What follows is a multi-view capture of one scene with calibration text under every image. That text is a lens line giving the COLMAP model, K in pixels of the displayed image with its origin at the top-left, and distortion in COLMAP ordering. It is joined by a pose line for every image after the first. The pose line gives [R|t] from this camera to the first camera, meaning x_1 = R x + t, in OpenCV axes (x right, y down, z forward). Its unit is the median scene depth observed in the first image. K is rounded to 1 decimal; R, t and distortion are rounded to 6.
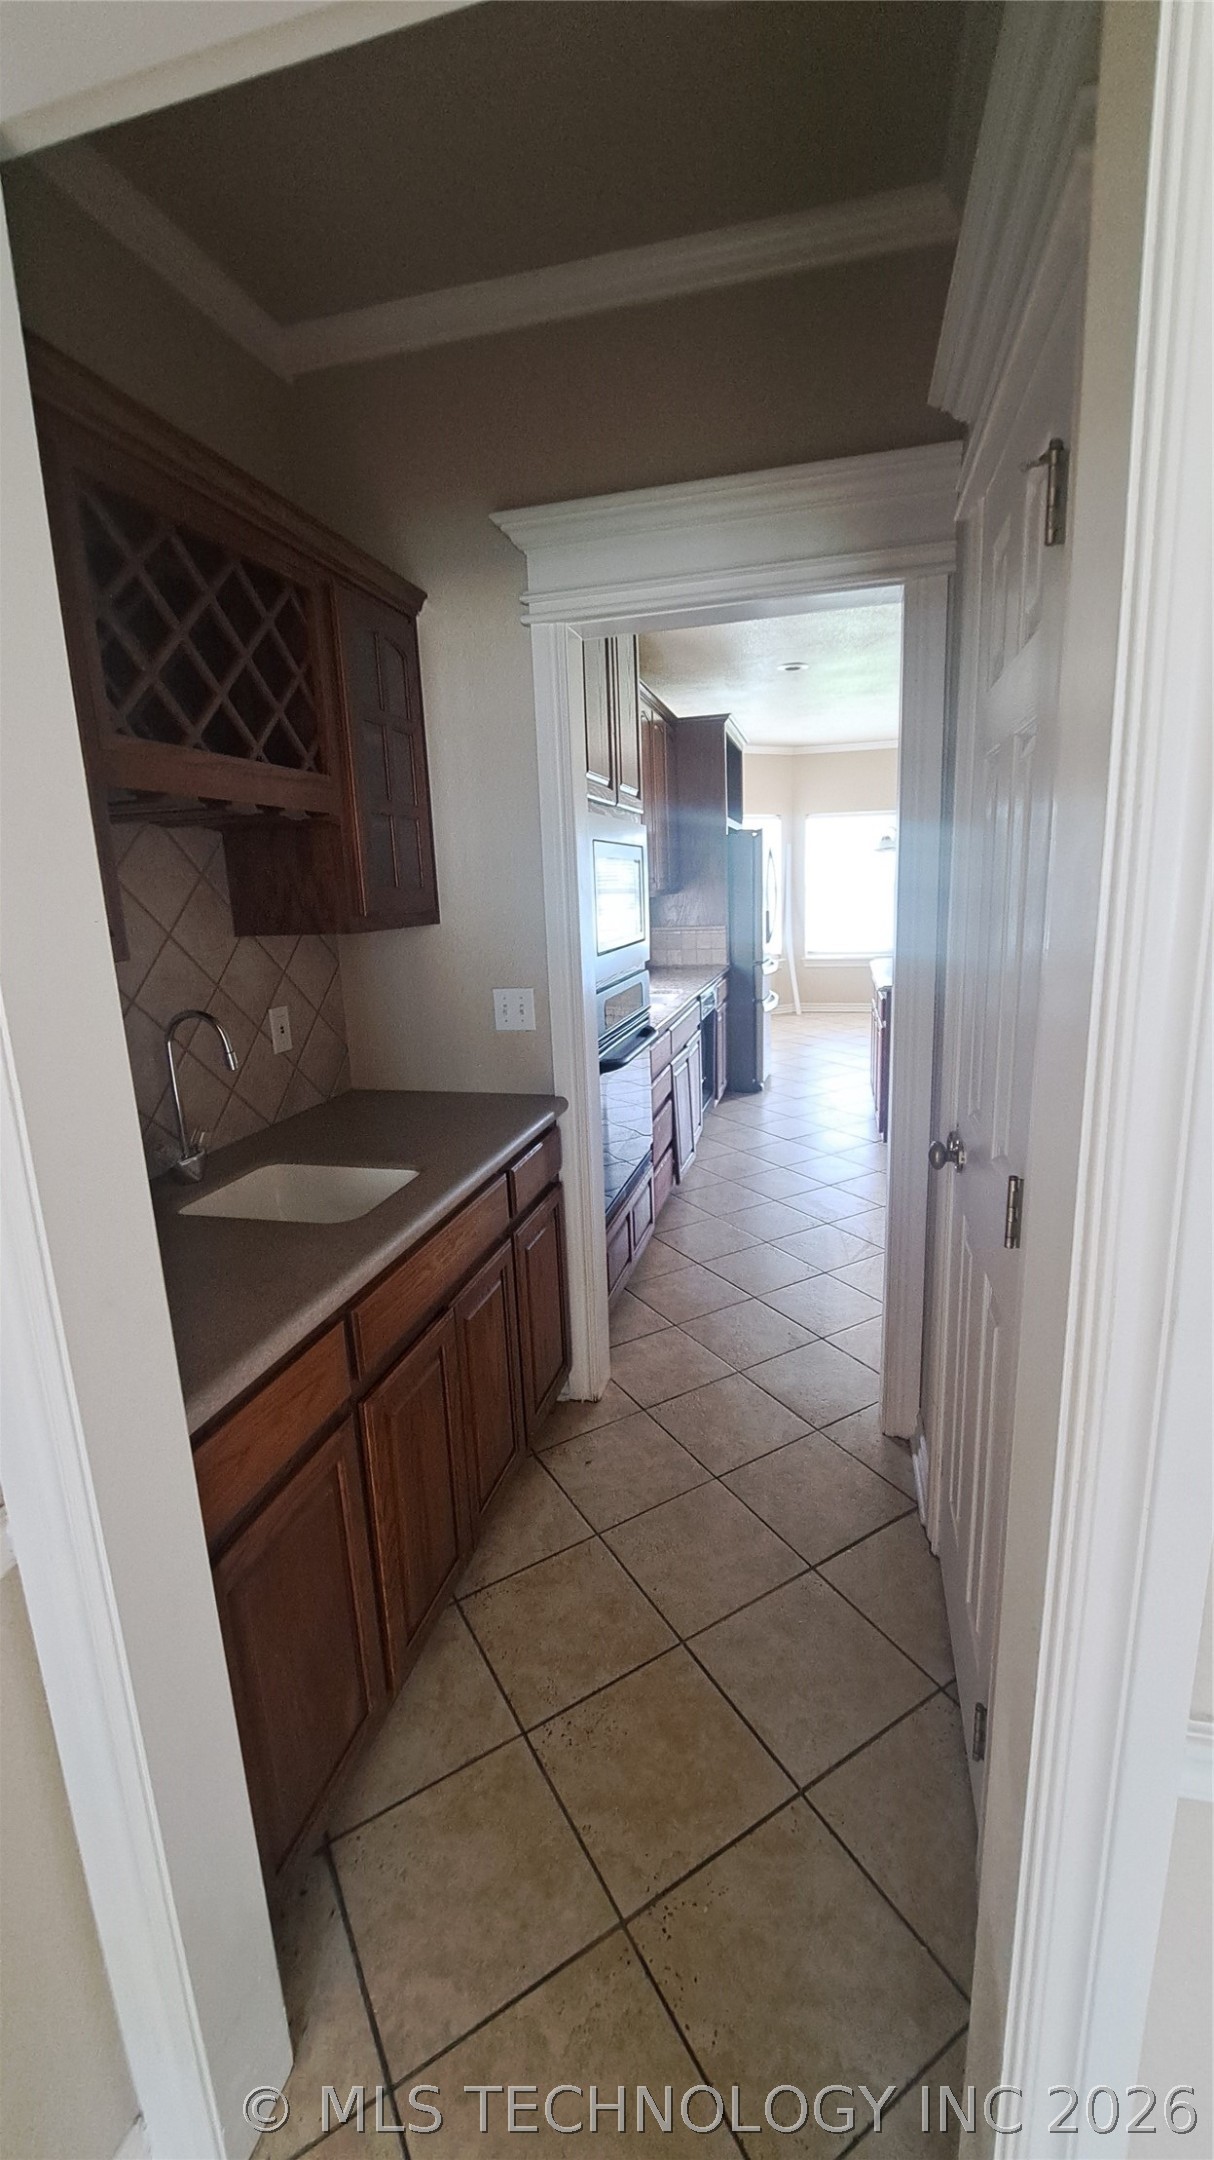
lens RADIAL K [[861.6, 0, 607.9], [0, 861.6, 1079.7], [0, 0, 1]] dist [-0.009171, -0.002983]
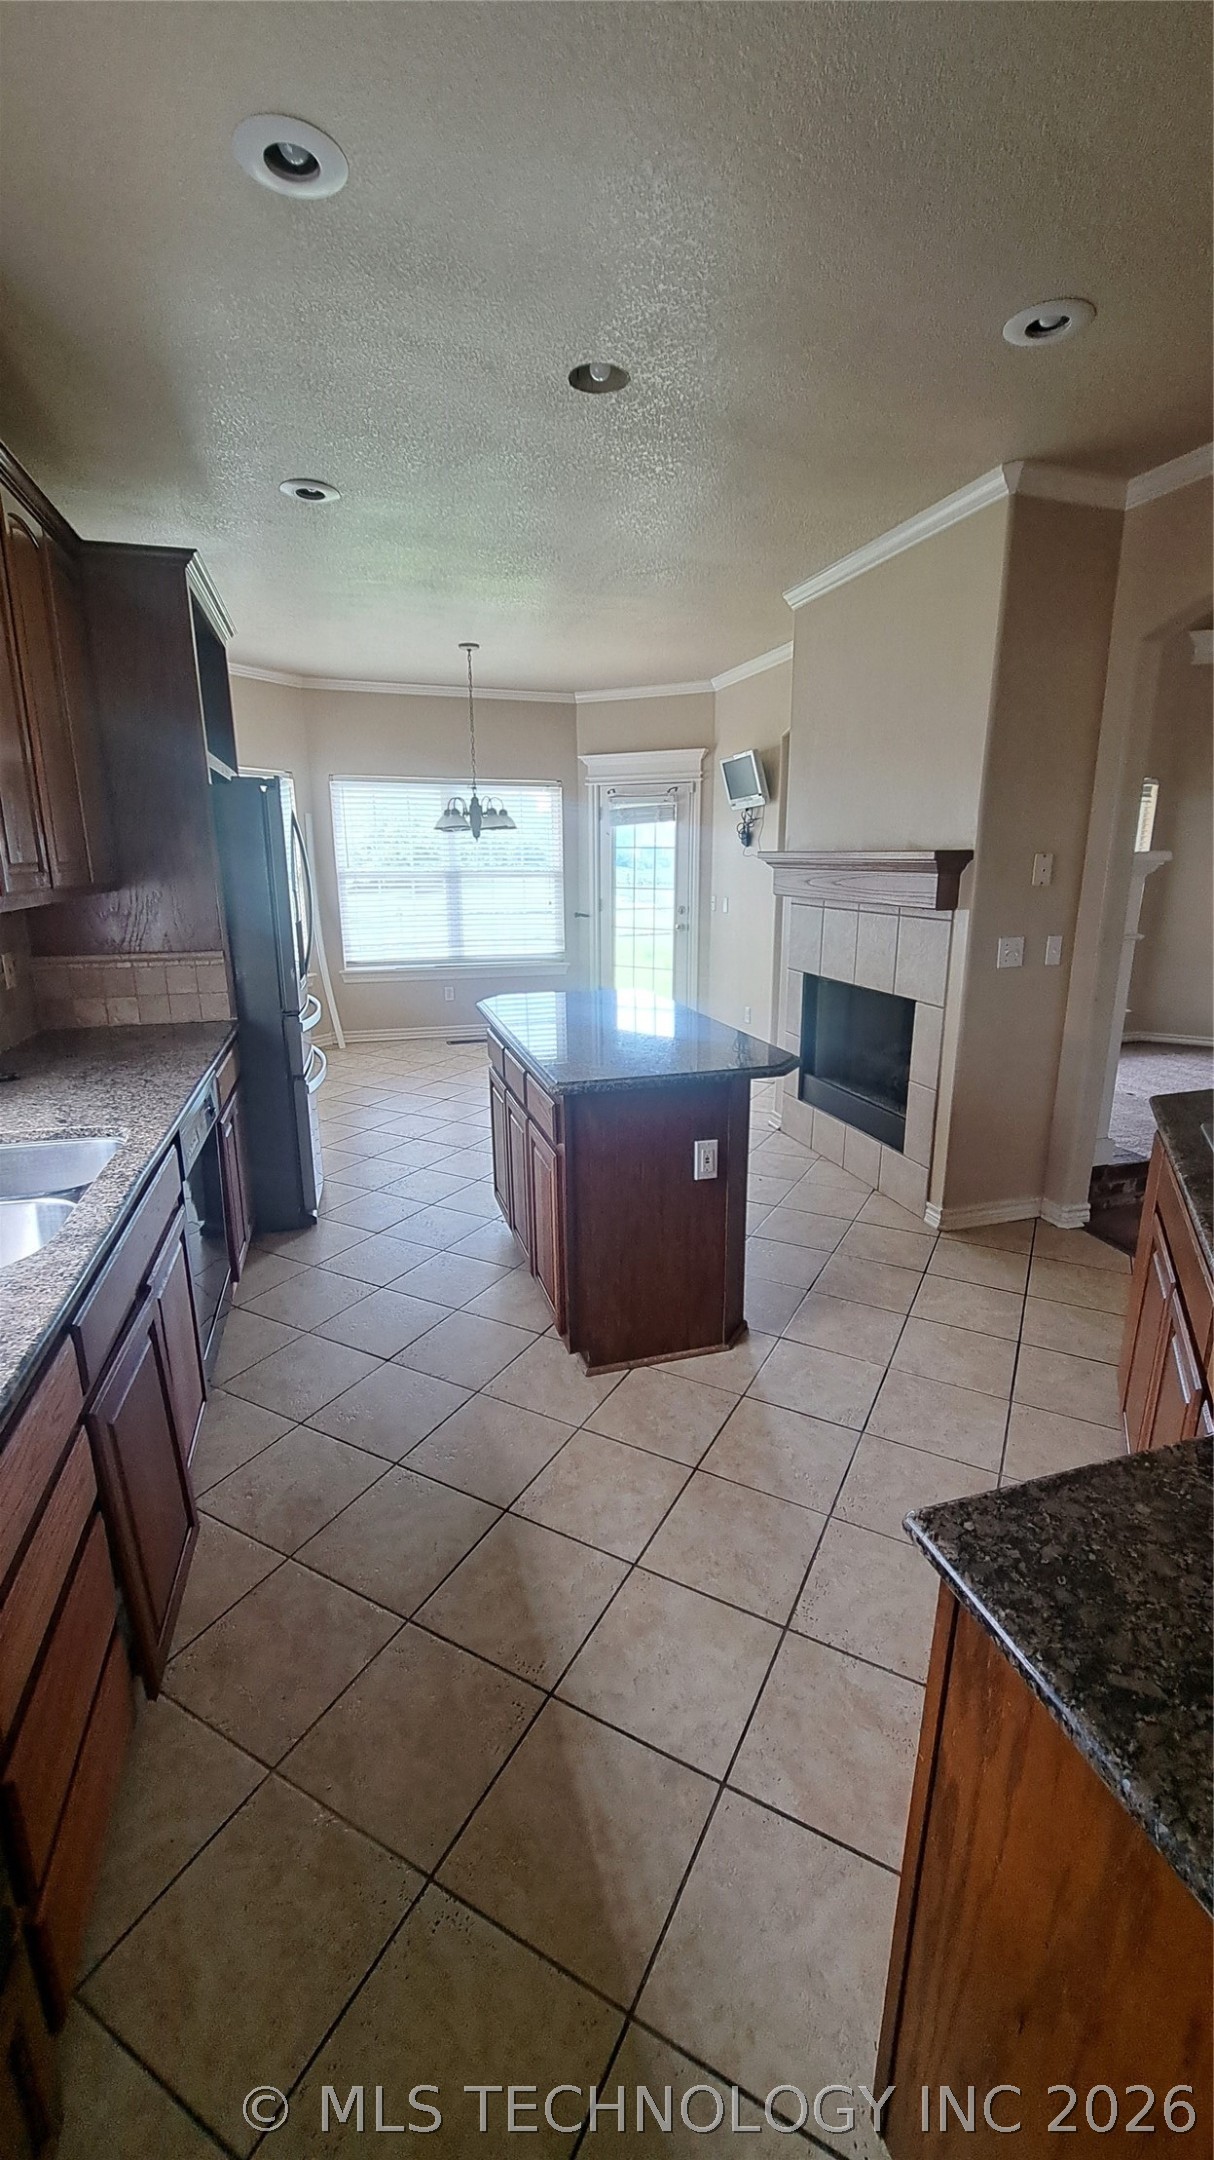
lens RADIAL K [[861.6, 0, 605.5], [0, 861.6, 1084.1], [0, 0, 1]] dist [-0.009171, -0.002983]
pose [[0.854377, -0.090795, 0.511660, 0.054838], [0.072092, 0.995806, 0.056327, -0.104638], [-0.514628, -0.011238, 0.857340, 0.390571]]
